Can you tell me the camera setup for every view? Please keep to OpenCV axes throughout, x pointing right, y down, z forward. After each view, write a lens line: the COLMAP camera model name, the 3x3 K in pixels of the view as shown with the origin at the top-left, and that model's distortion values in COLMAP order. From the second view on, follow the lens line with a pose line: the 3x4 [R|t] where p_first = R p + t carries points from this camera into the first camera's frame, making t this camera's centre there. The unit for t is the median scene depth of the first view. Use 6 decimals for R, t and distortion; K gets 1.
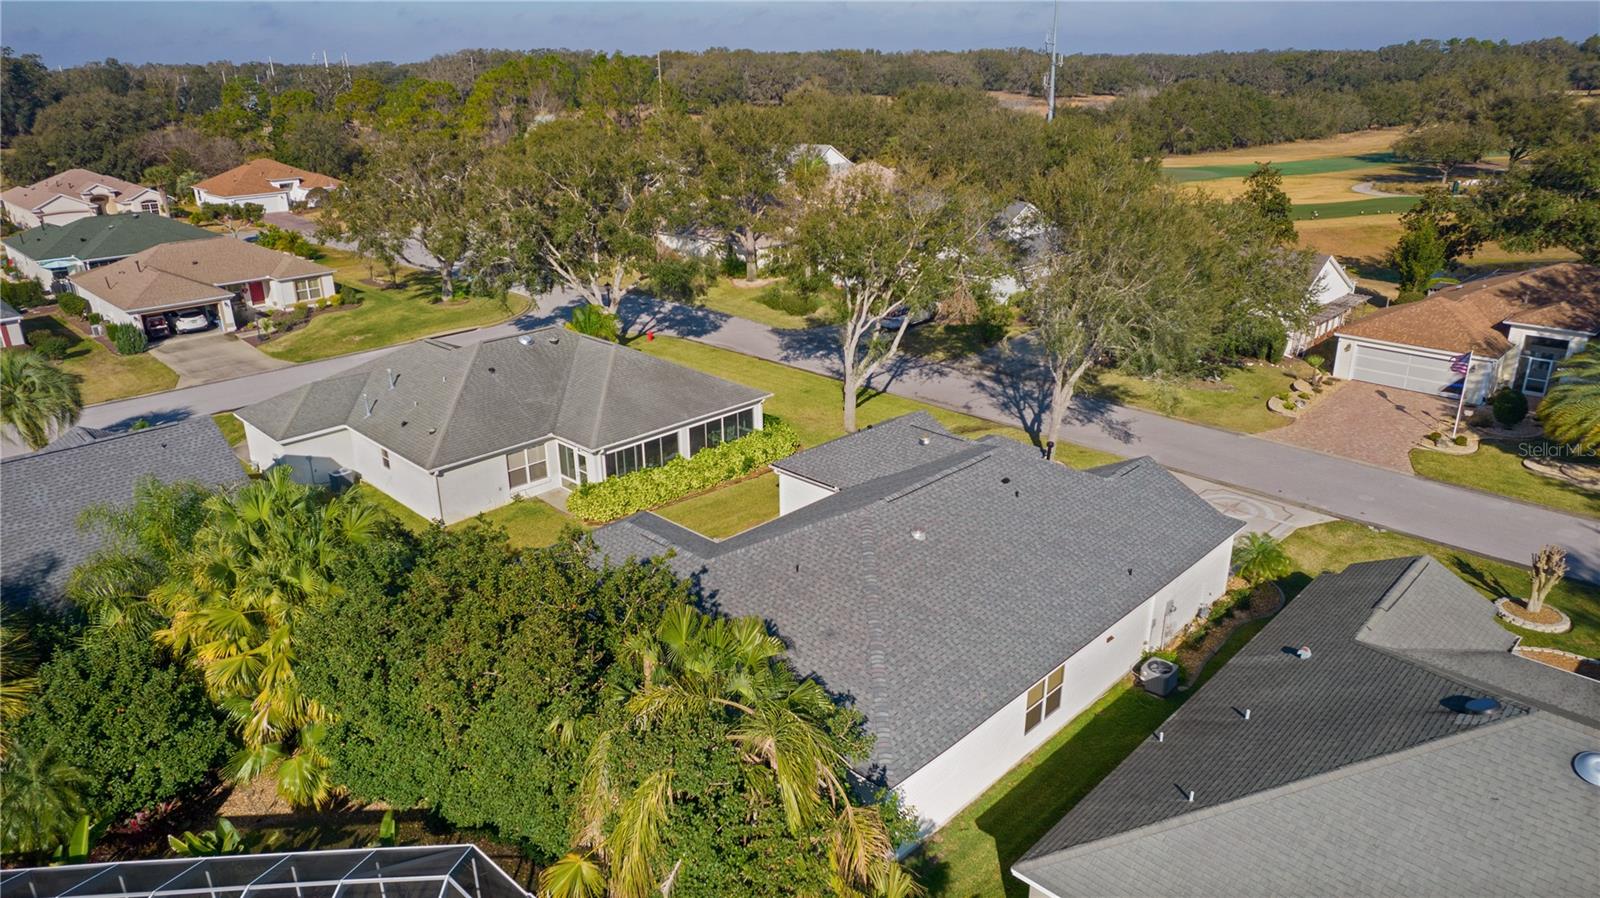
lens RADIAL K [[1027.9, 0, 798.1], [0, 1027.9, 447.5], [0, 0, 1]] dist [-0.067136, 0.051640]
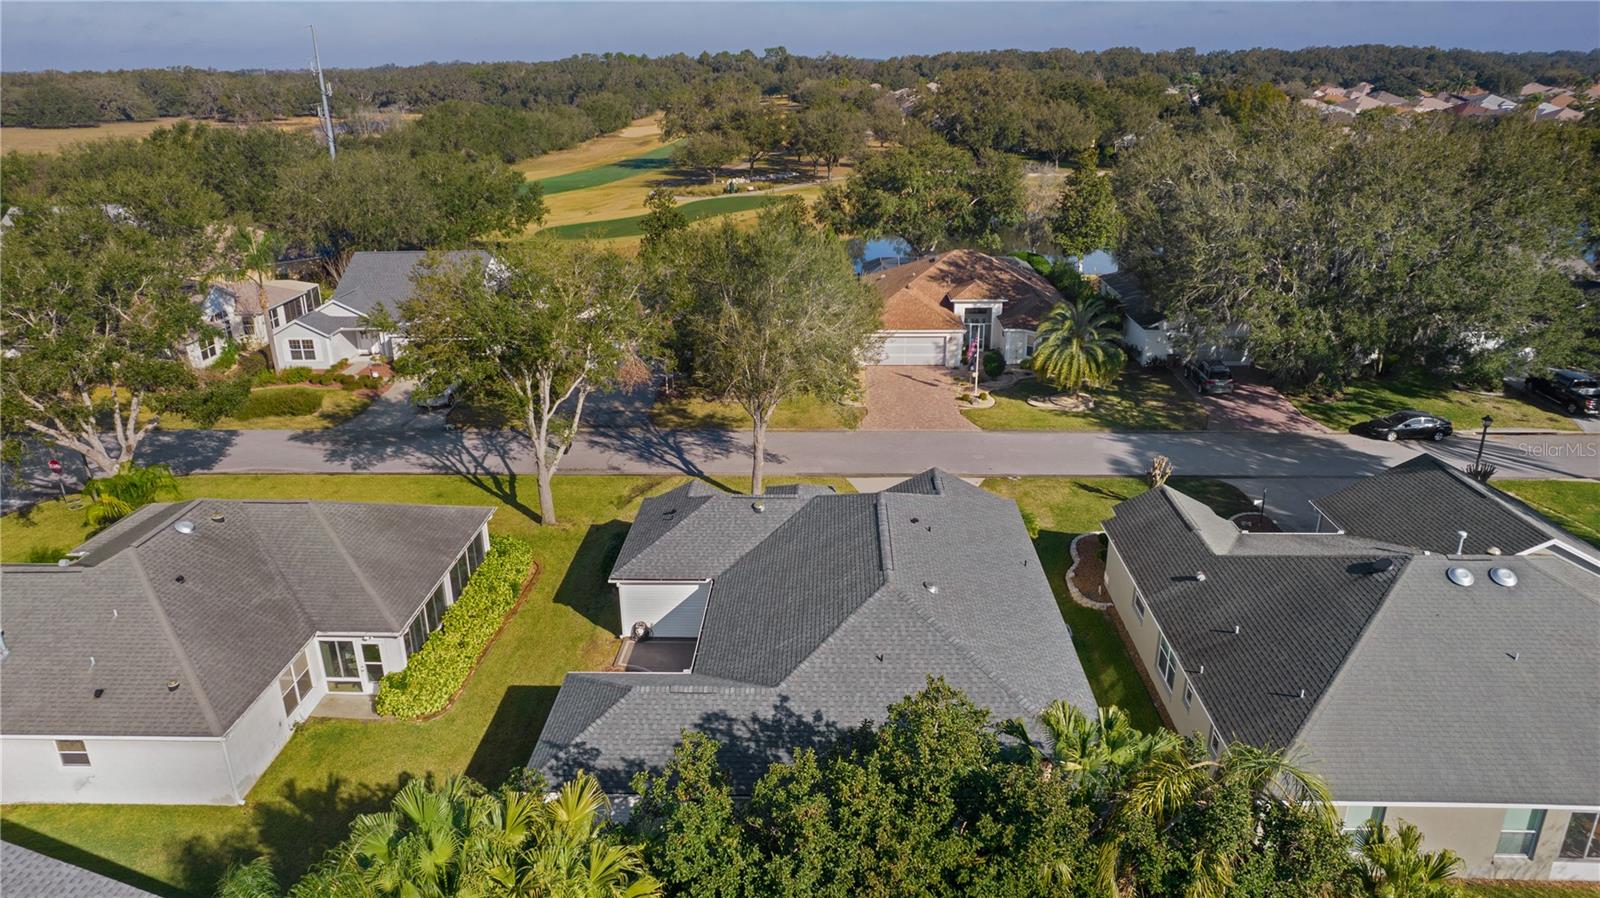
lens RADIAL K [[1027.9, 0, 799.0], [0, 1027.9, 445.5], [0, 0, 1]] dist [-0.067136, 0.051640]
pose [[0.733590, -0.236539, 0.637099, -0.338648], [0.243914, 0.966652, 0.078038, -0.095946], [-0.634312, 0.098150, 0.766821, 0.124928]]
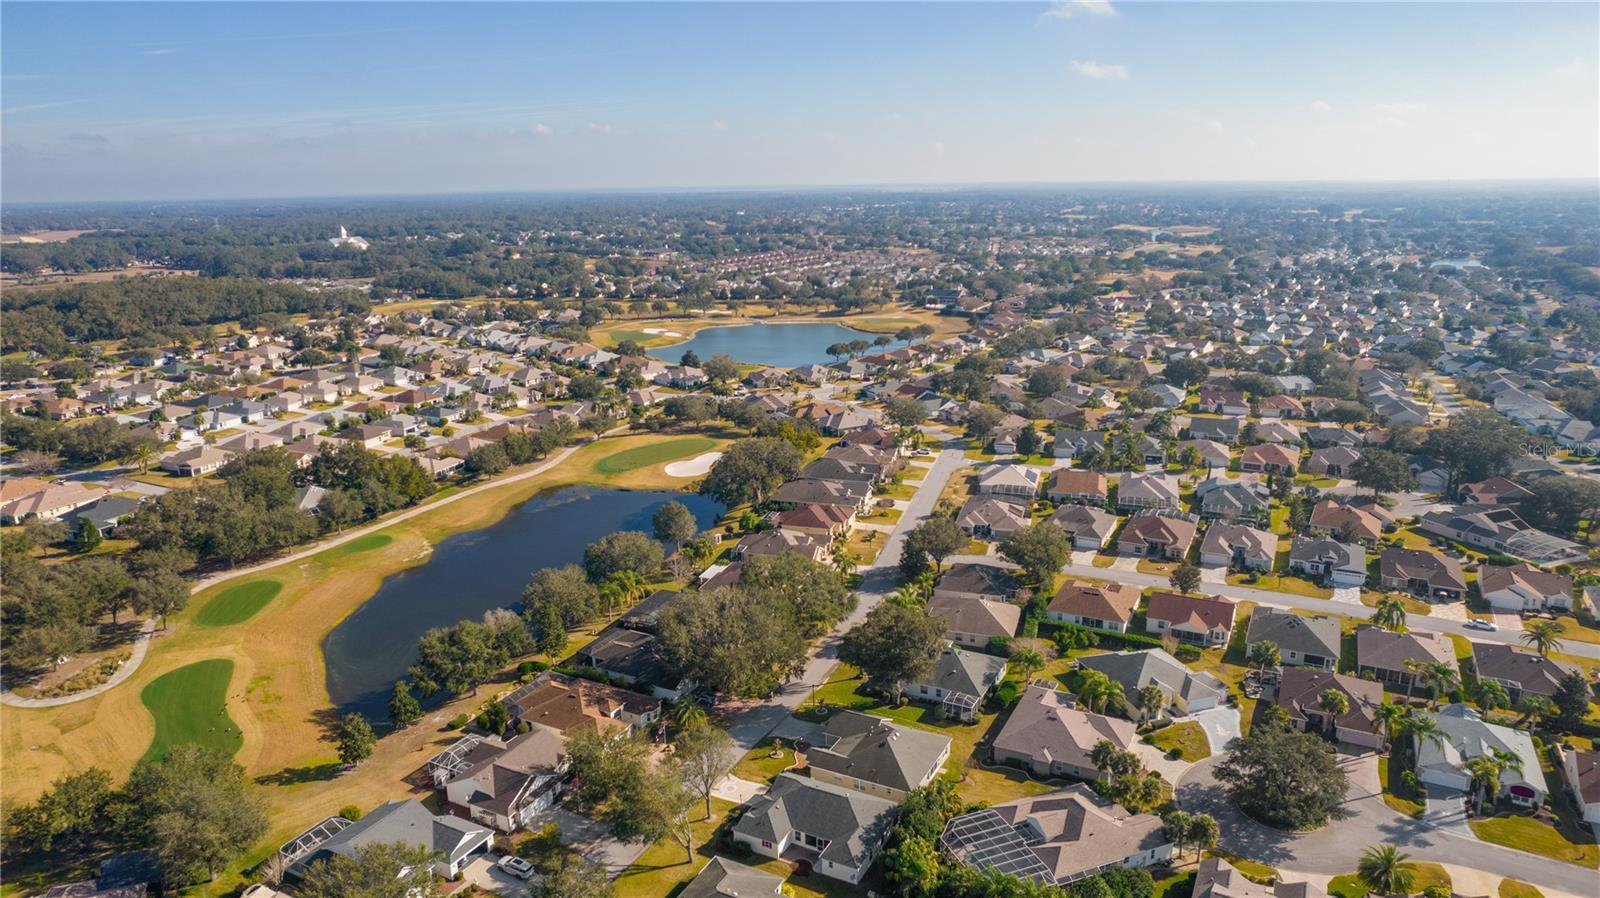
lens RADIAL K [[1027.9, 0, 792.2], [0, 1027.9, 445.8], [0, 0, 1]] dist [-0.067136, 0.051640]
pose [[-0.291267, -0.222571, 0.930390, -2.111084], [0.357128, 0.876949, 0.321589, -1.615979], [-0.887481, 0.425936, -0.175940, 0.727134]]
